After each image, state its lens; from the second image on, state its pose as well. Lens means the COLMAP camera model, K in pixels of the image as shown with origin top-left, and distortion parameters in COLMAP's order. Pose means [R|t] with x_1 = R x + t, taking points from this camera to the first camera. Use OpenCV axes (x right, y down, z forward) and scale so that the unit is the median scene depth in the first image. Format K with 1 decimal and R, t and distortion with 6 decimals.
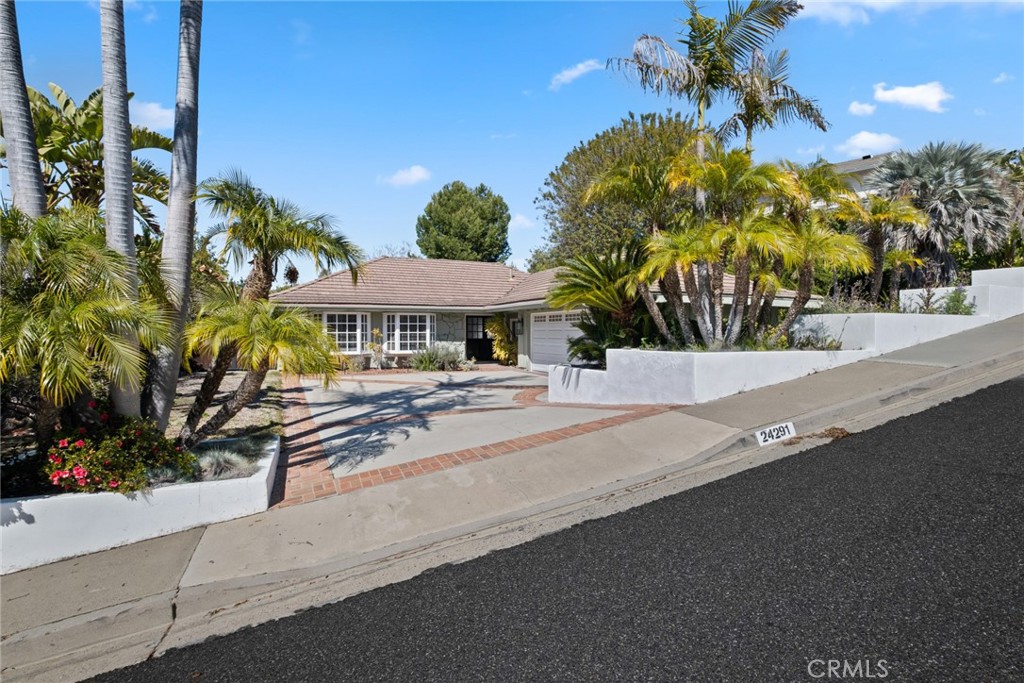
lens RADIAL K [[501.8, 0, 512.2], [0, 501.8, 337.3], [0, 0, 1]] dist [0.004474, -0.000427]
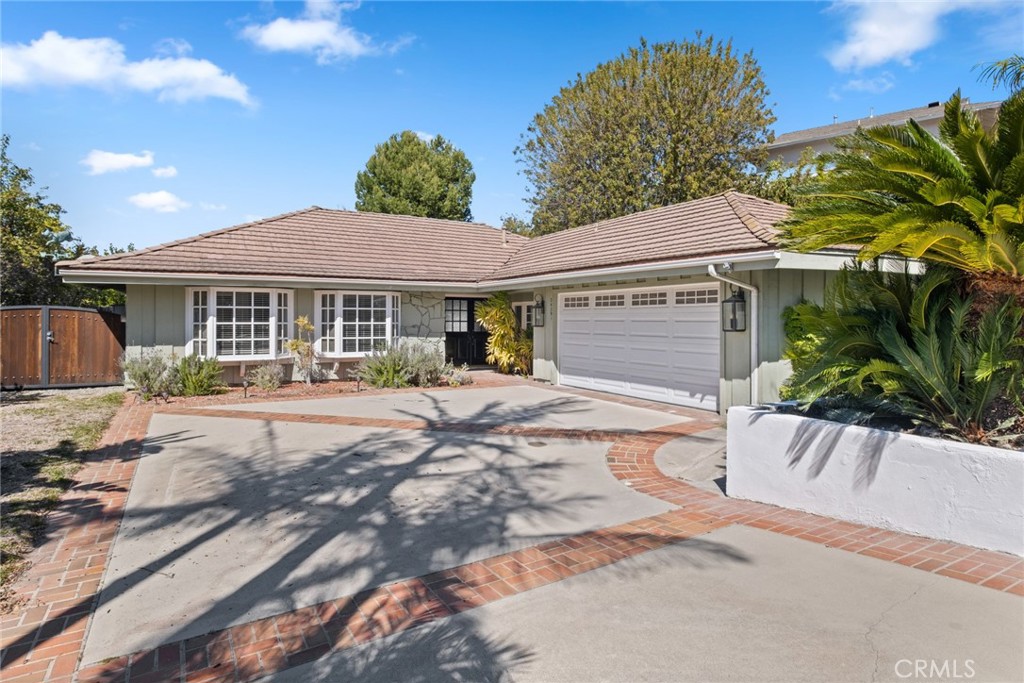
lens RADIAL K [[547.1, 0, 508.5], [0, 547.1, 320.9], [0, 0, 1]] dist [0.001772, 0.001058]
pose [[0.995382, 0.003782, 0.095921, -0.085603], [-0.003177, 0.999974, -0.006457, -0.008363], [-0.095943, 0.006122, 0.995368, 0.312690]]
